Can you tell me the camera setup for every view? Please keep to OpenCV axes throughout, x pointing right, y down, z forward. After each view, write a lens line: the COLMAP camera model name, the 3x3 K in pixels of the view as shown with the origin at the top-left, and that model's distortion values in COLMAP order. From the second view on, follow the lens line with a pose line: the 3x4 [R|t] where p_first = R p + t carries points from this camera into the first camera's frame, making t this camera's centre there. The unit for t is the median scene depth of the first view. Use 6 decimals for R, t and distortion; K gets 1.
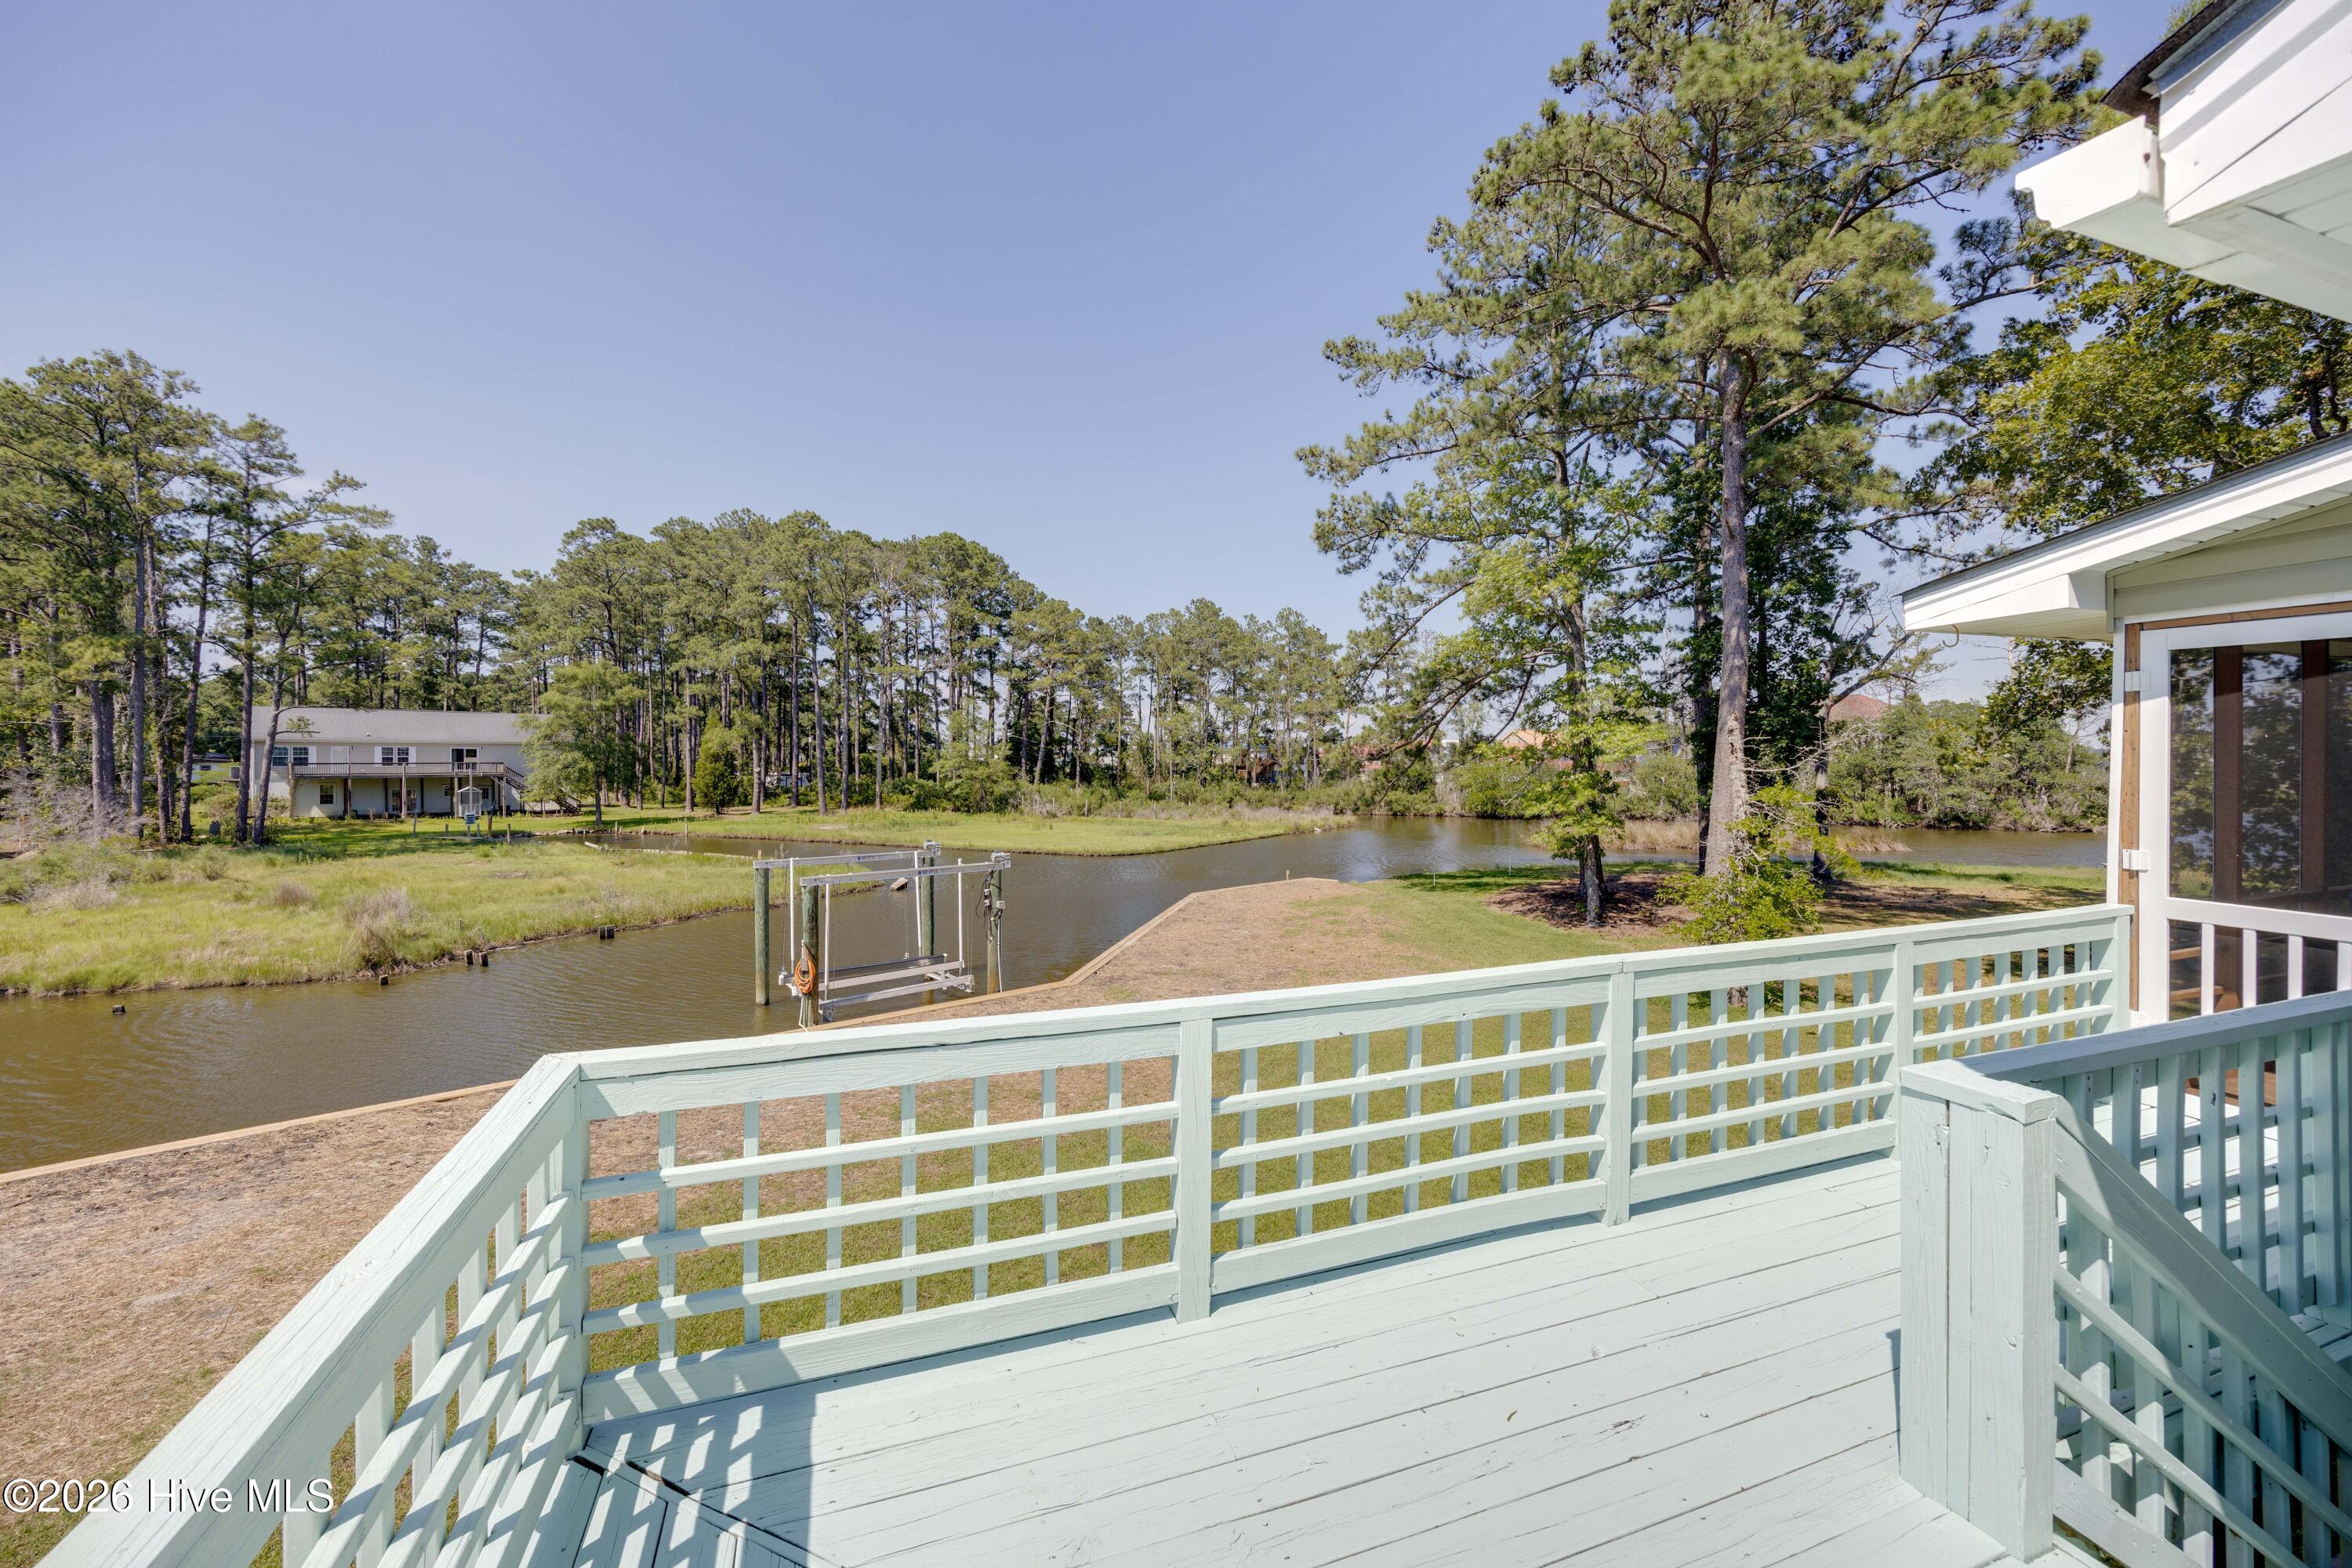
lens RADIAL K [[902.2, 0, 1188.9], [0, 902.2, 776.9], [0, 0, 1]] dist [-0.007046, -0.000341]
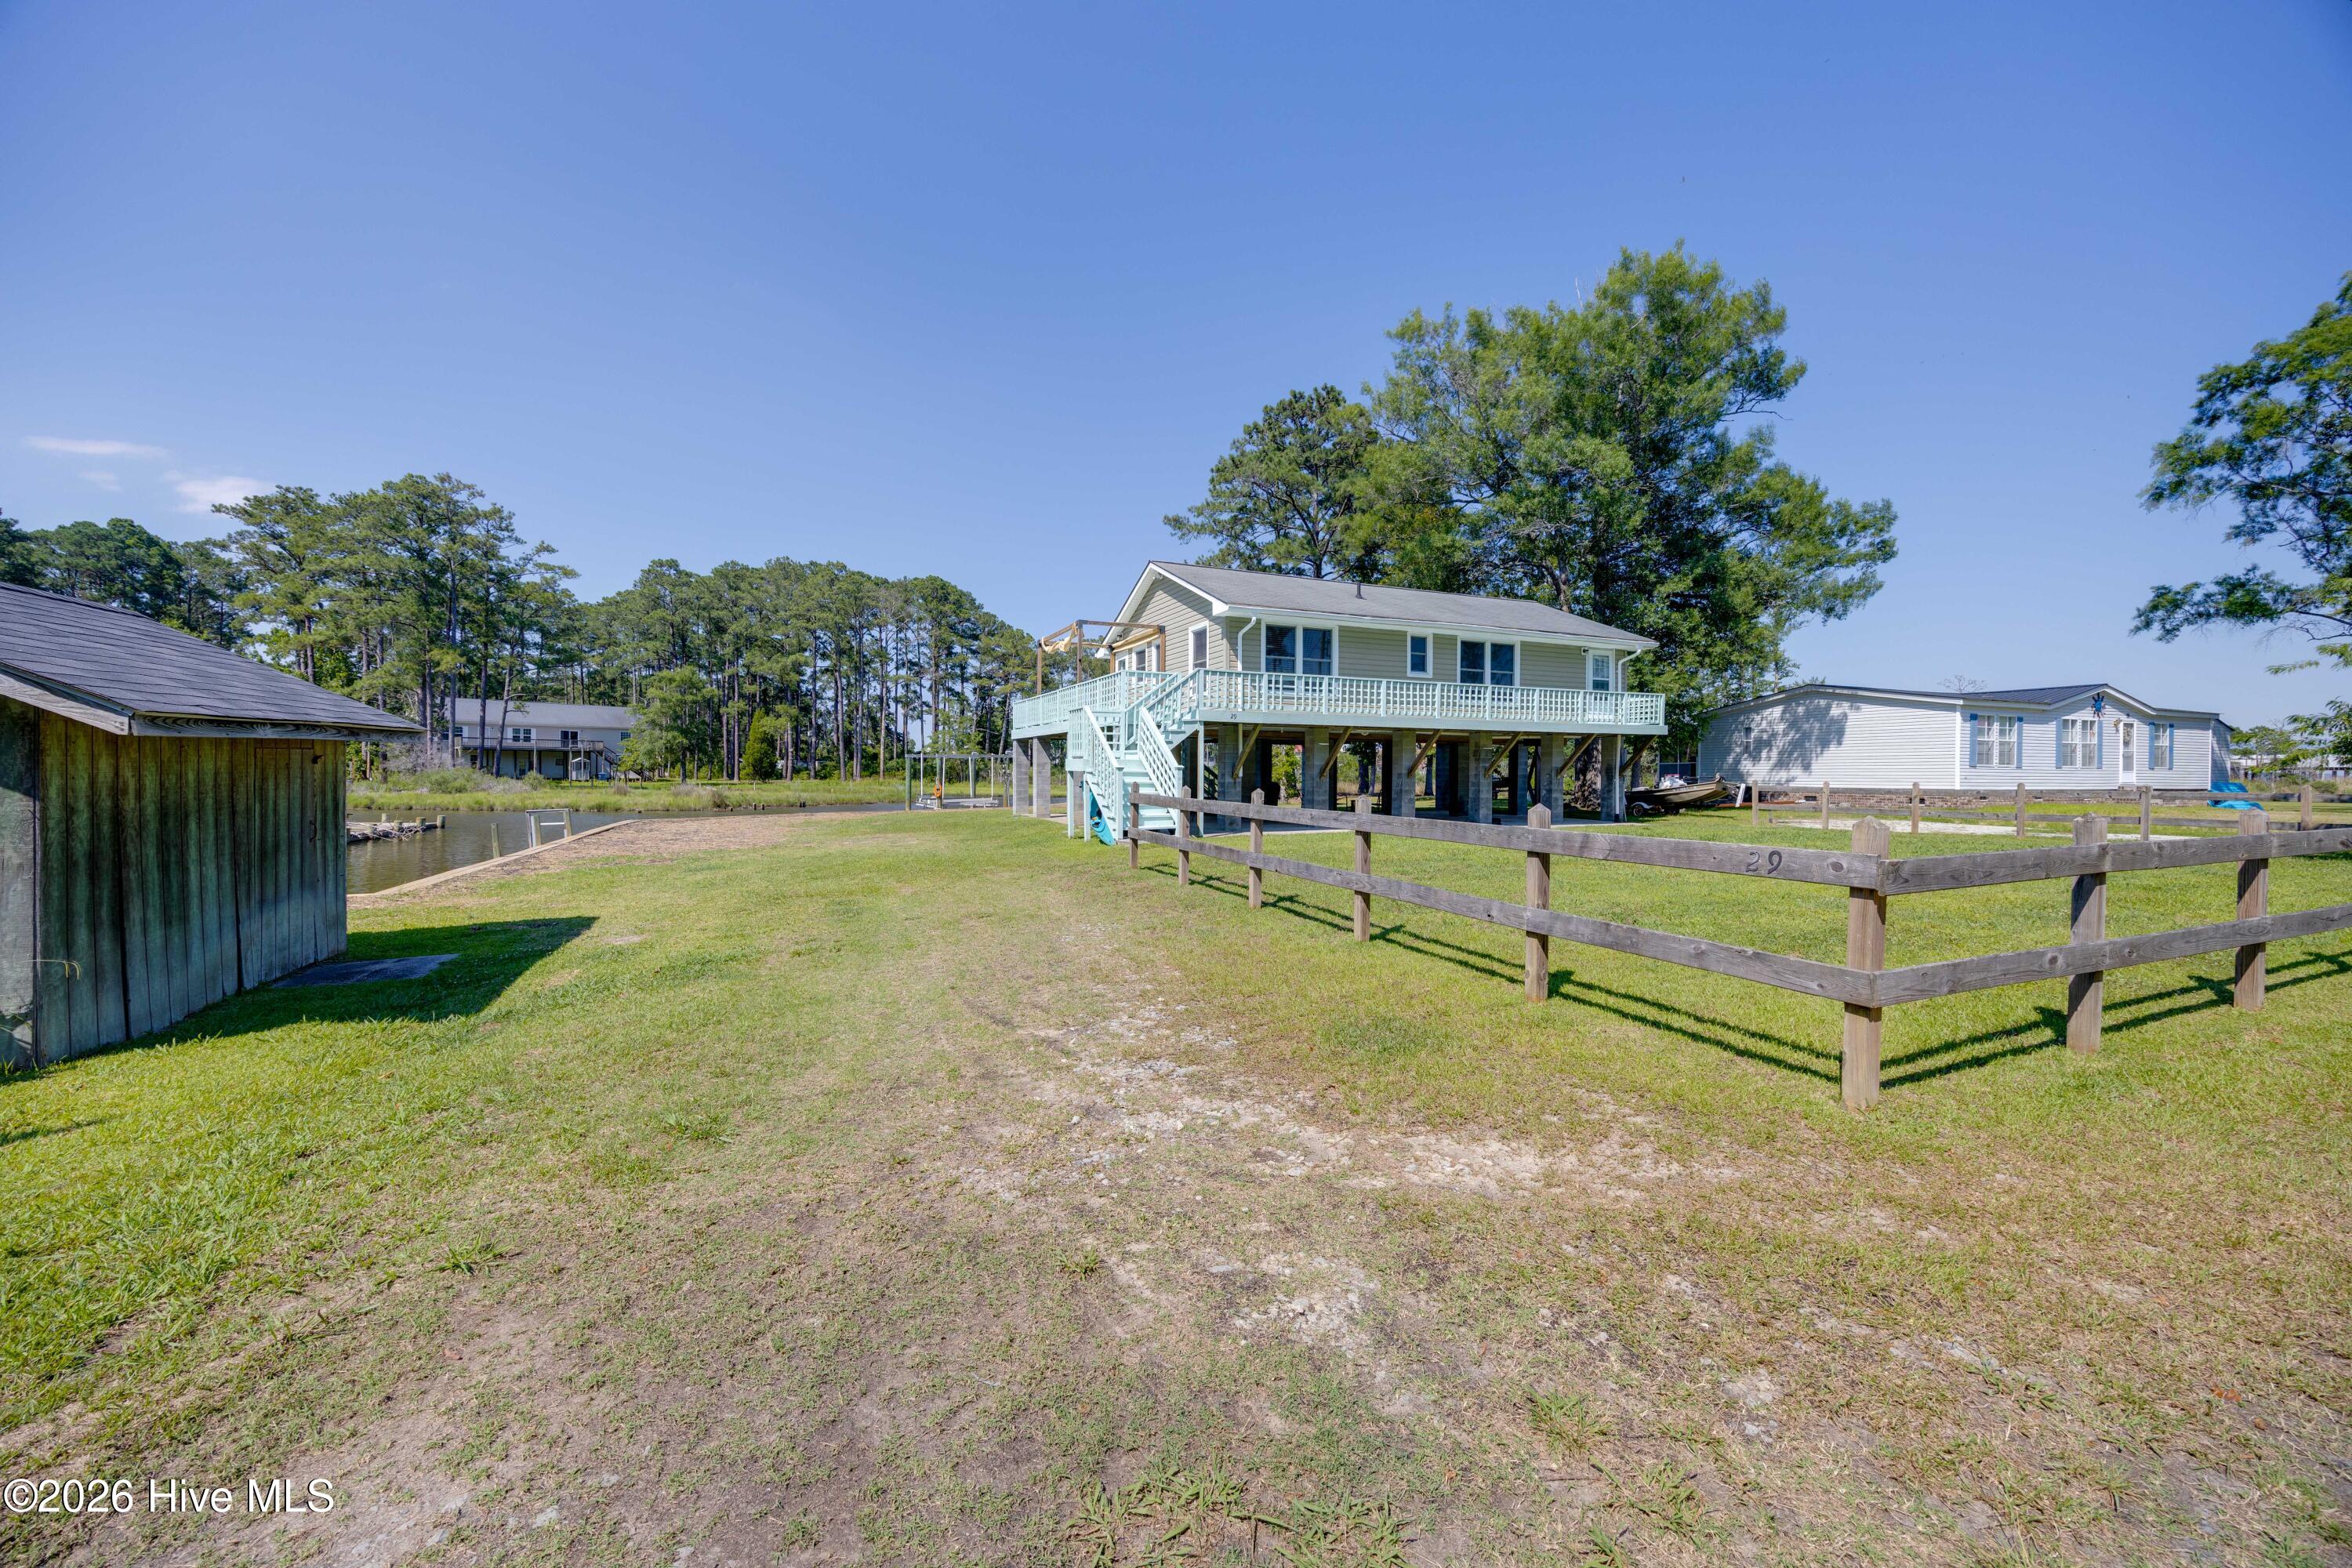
lens RADIAL K [[867.8, 0, 1183.7], [0, 867.8, 795.0], [0, 0, 1]] dist [0.009107, 0.000063]
pose [[0.998131, 0.008715, 0.060493, 0.033401], [-0.009329, 0.999908, 0.009871, 0.043321], [-0.060402, -0.010416, 0.998120, -0.360684]]
